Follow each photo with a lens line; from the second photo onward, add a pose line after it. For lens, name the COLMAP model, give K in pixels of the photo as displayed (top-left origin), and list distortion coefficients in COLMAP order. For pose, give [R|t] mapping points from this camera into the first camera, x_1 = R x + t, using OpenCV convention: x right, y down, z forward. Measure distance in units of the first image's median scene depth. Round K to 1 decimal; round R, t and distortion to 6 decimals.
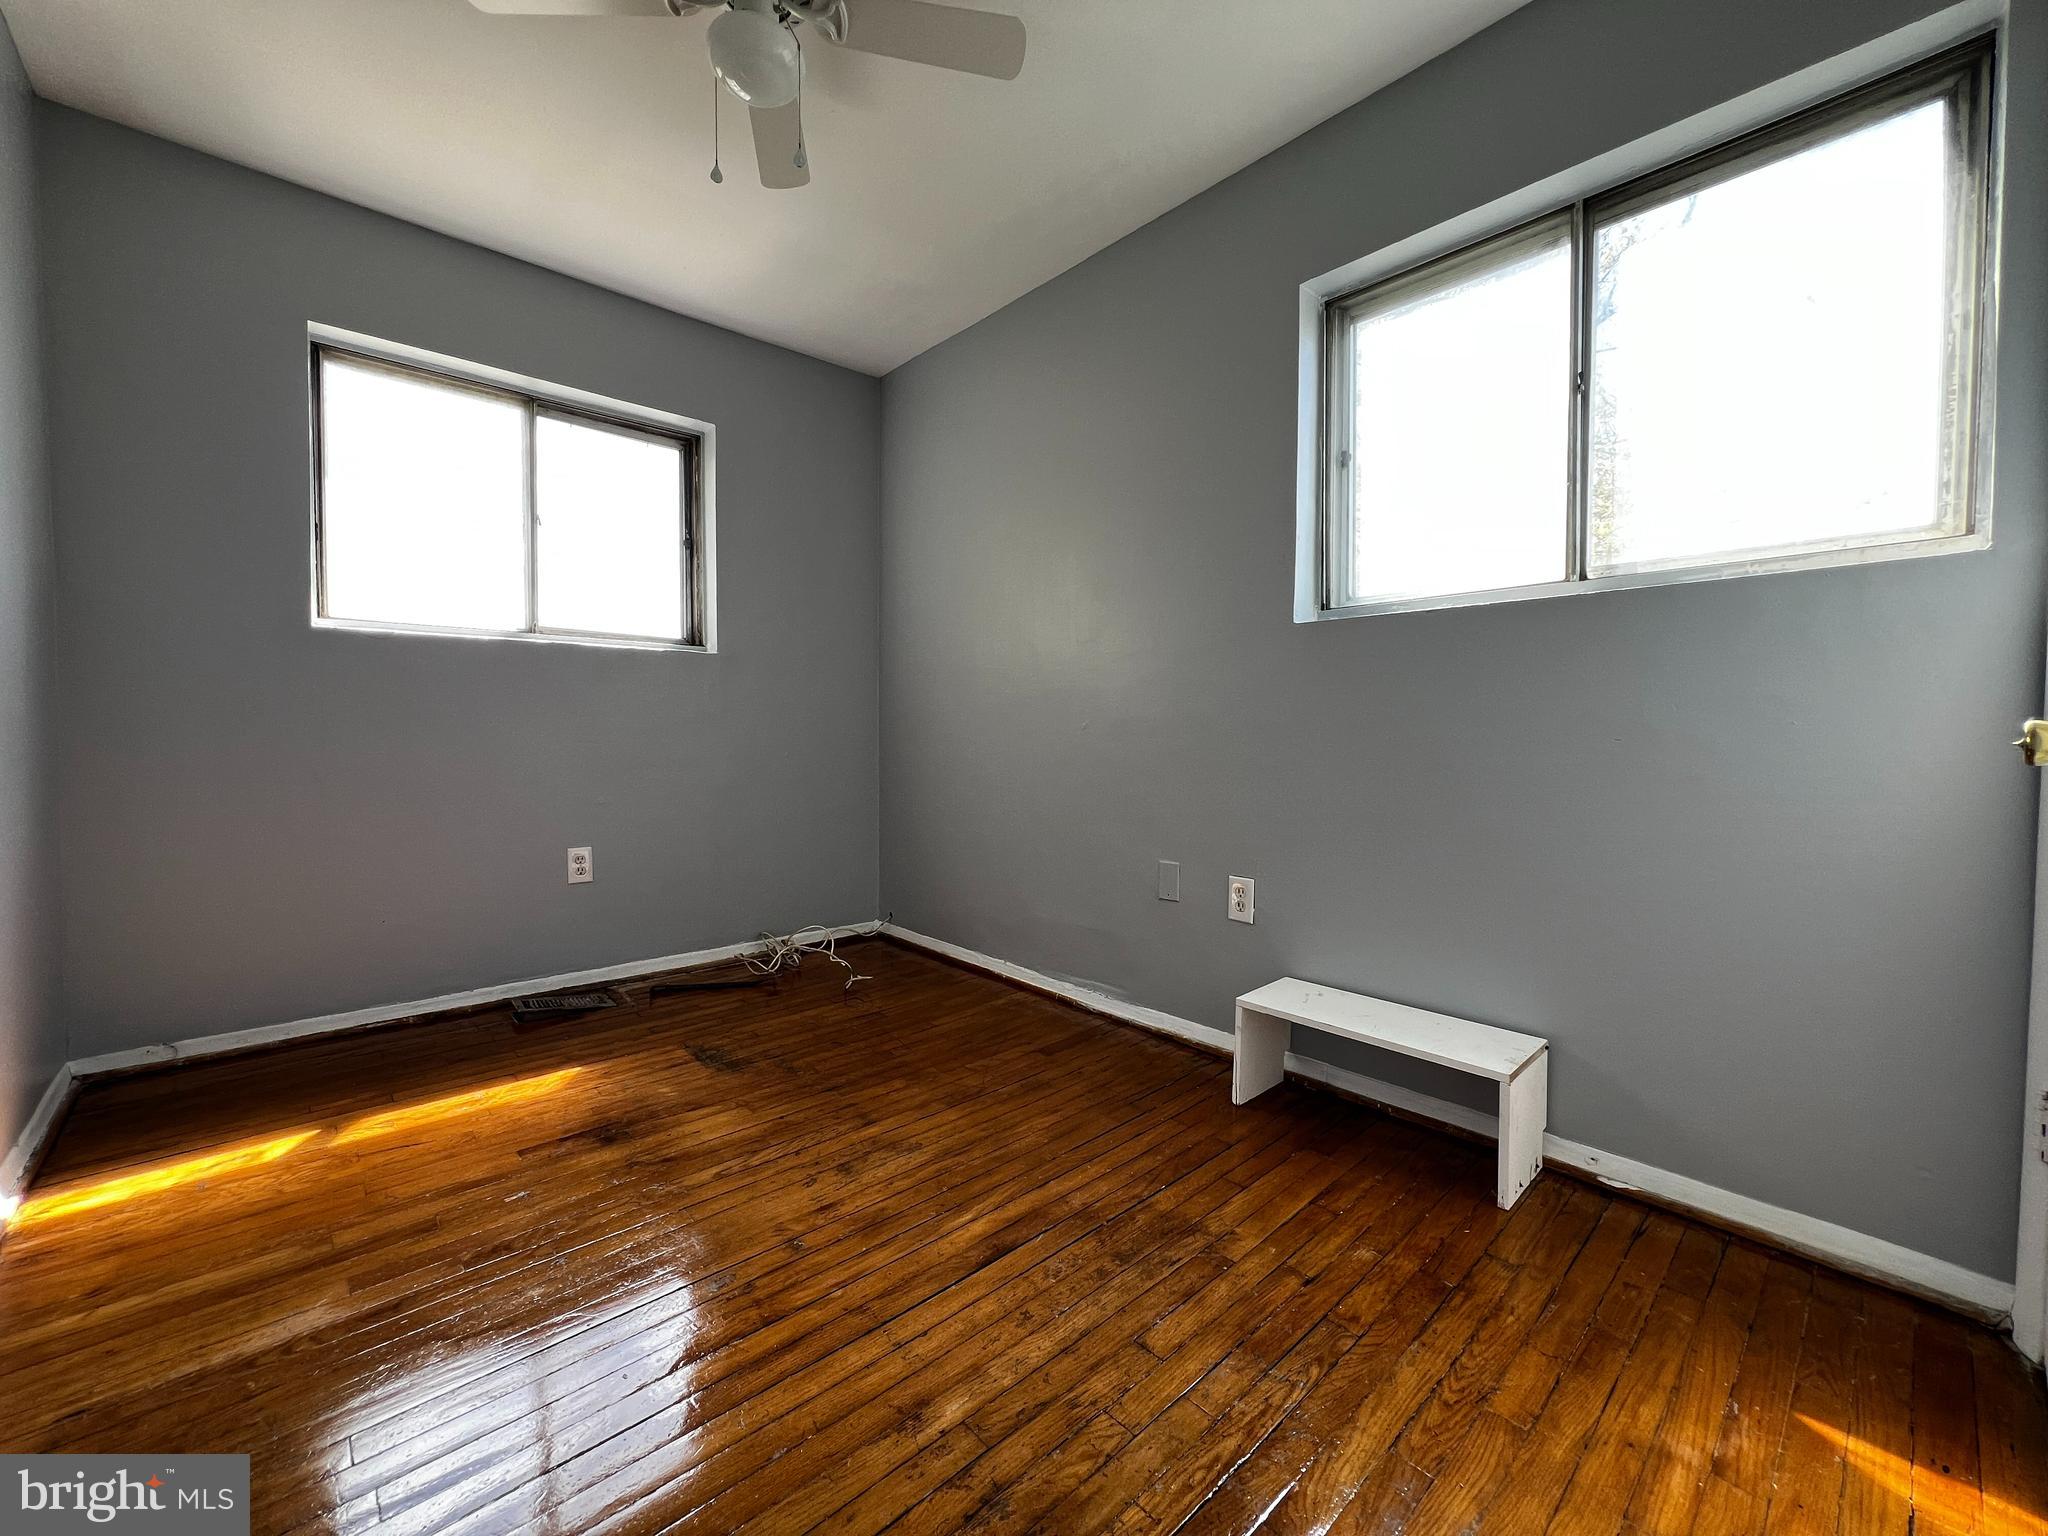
lens RADIAL K [[821.9, 0, 1018.8], [0, 821.9, 770.6], [0, 0, 1]] dist [-0.002423, 0.000754]
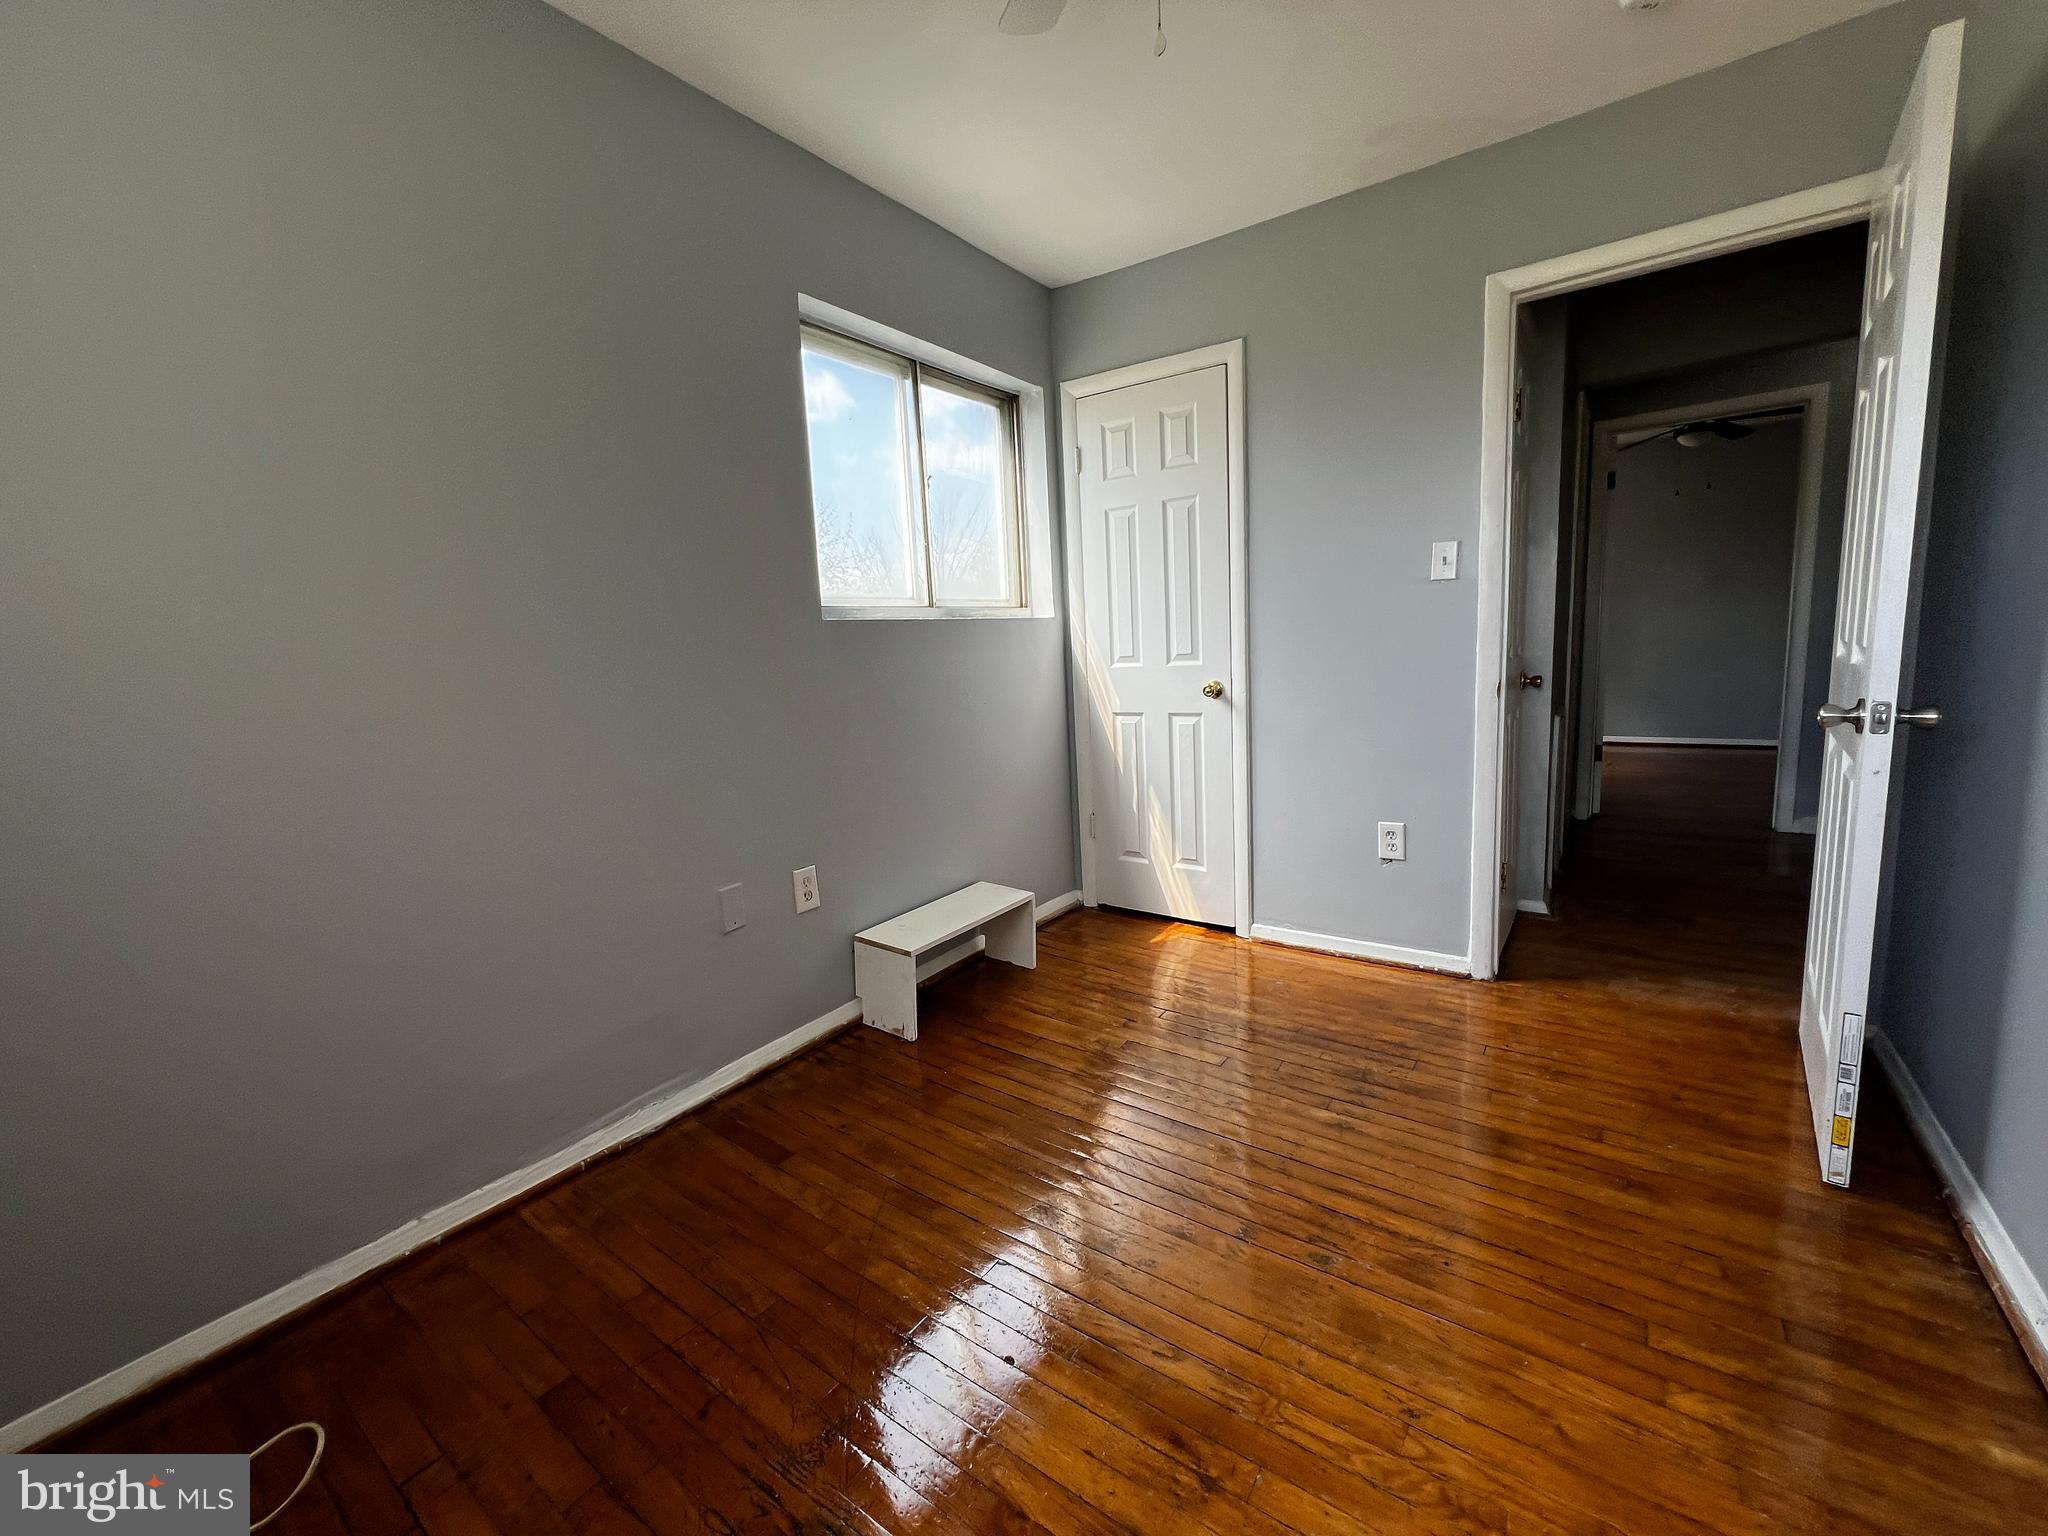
lens RADIAL K [[821.9, 0, 1020.6], [0, 821.9, 770.0], [0, 0, 1]] dist [-0.002423, 0.000754]
pose [[-0.209015, -0.145776, 0.966986, -1.008073], [0.090726, 0.981671, 0.167601, -0.180356], [-0.973695, 0.122762, -0.191958, 1.245559]]
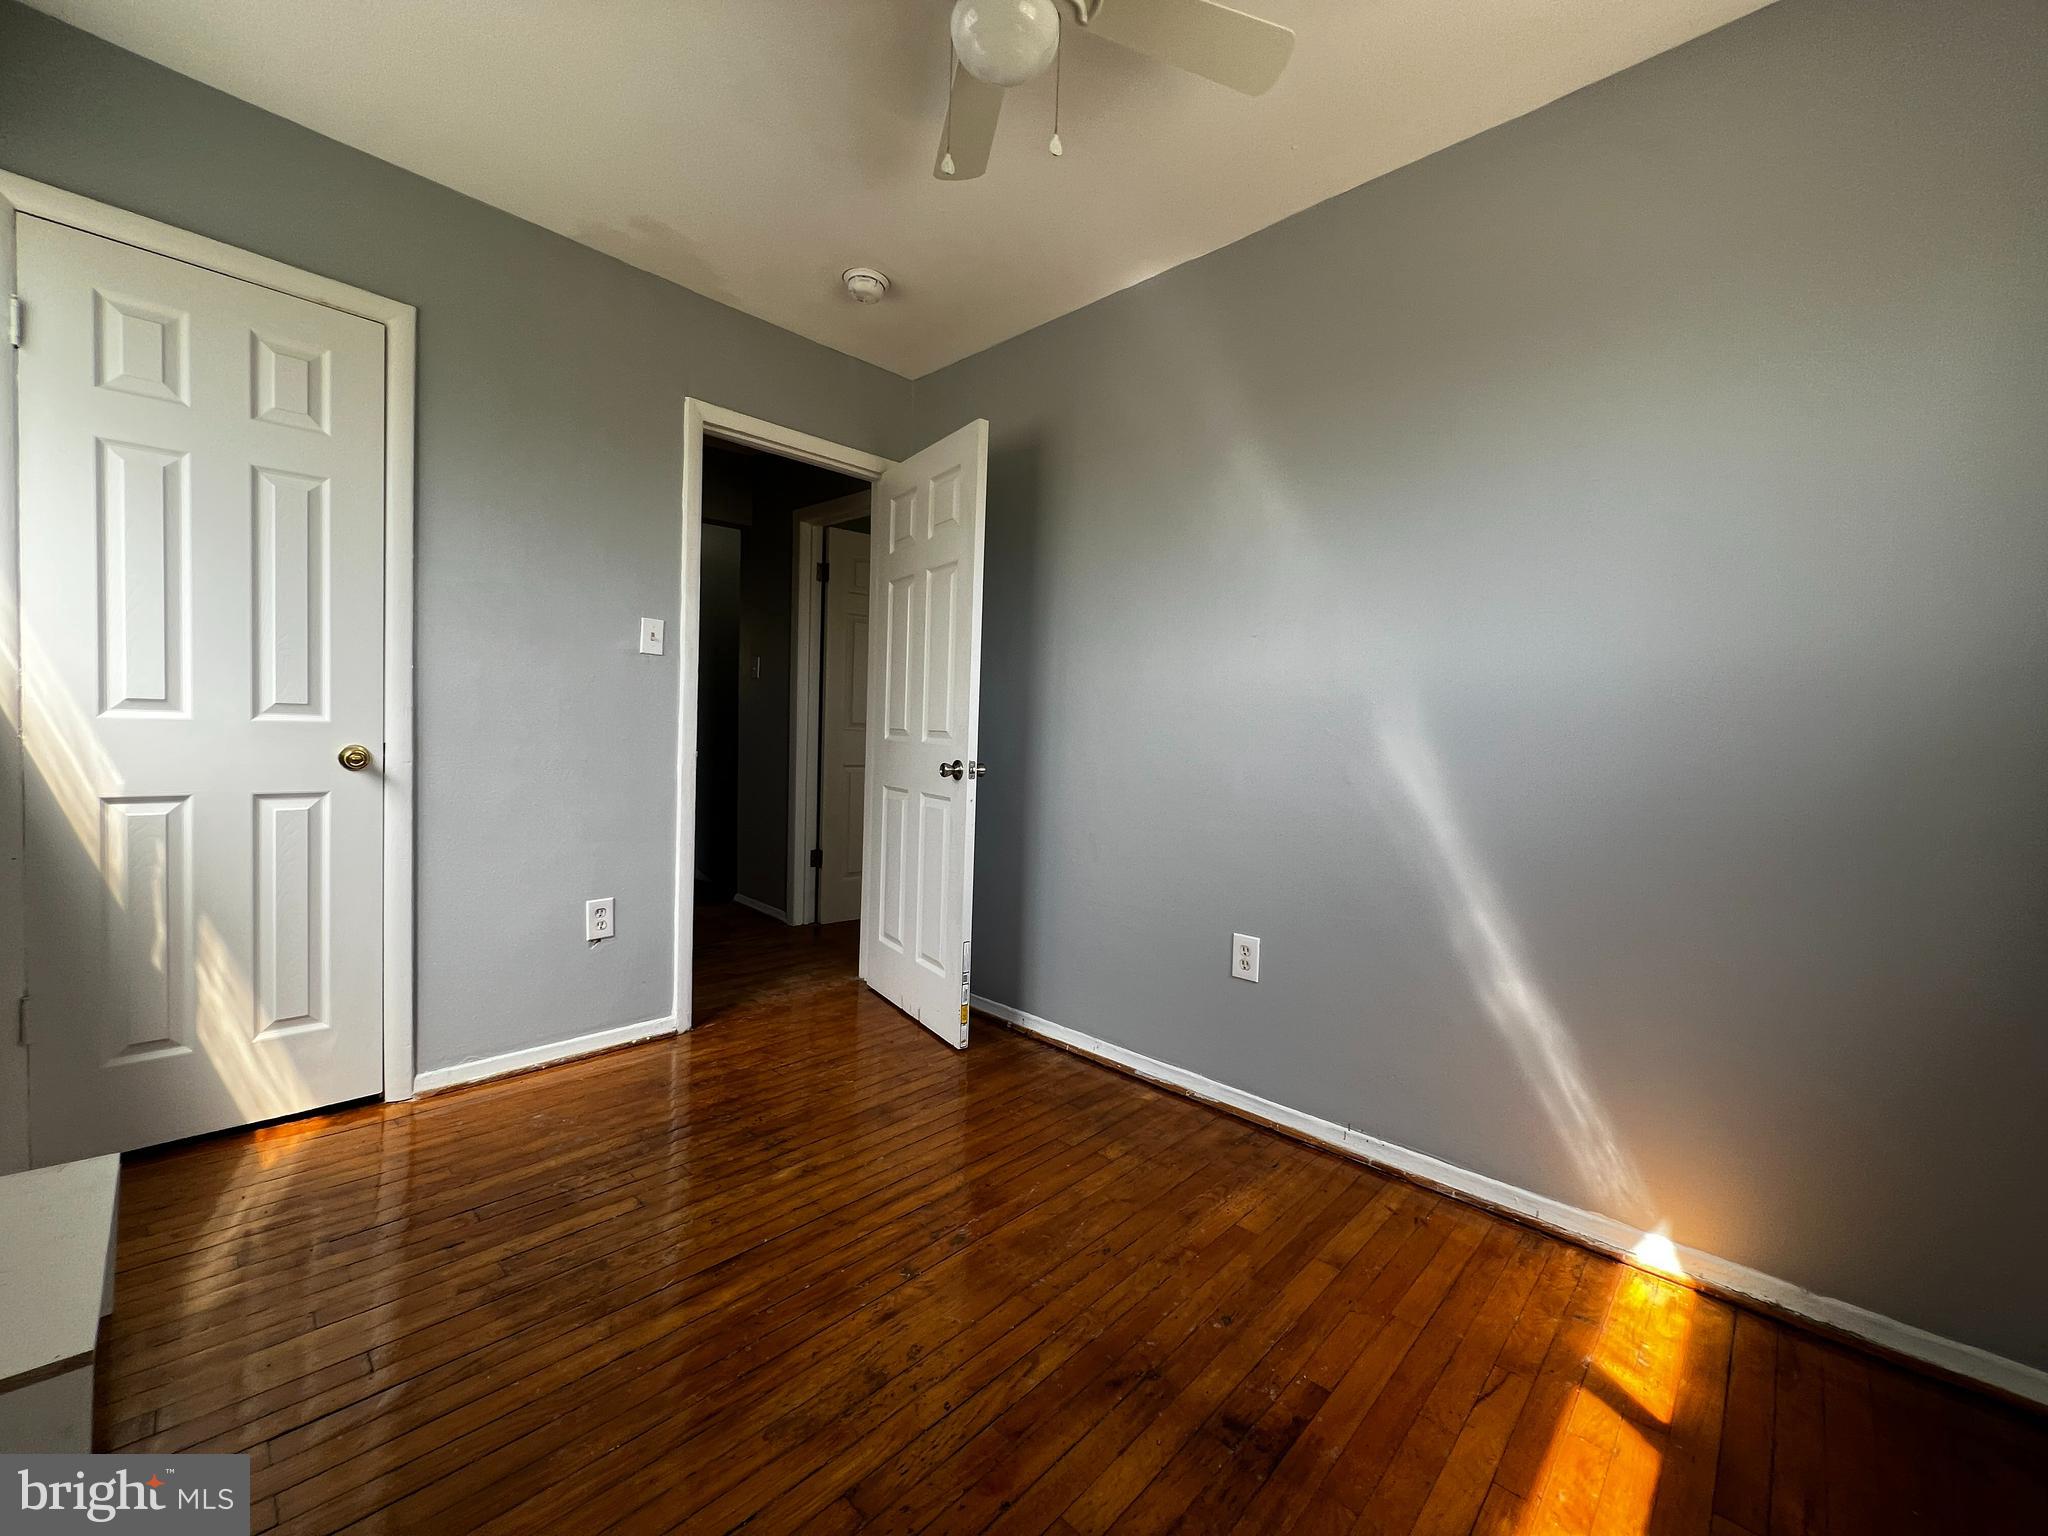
lens RADIAL K [[821.9, 0, 1022.1], [0, 821.9, 765.4], [0, 0, 1]] dist [-0.002423, 0.000754]
pose [[-0.996668, -0.037537, -0.072421, -0.281190], [-0.043925, 0.995086, 0.088741, -0.158846], [0.068734, 0.091626, -0.993419, 1.779770]]
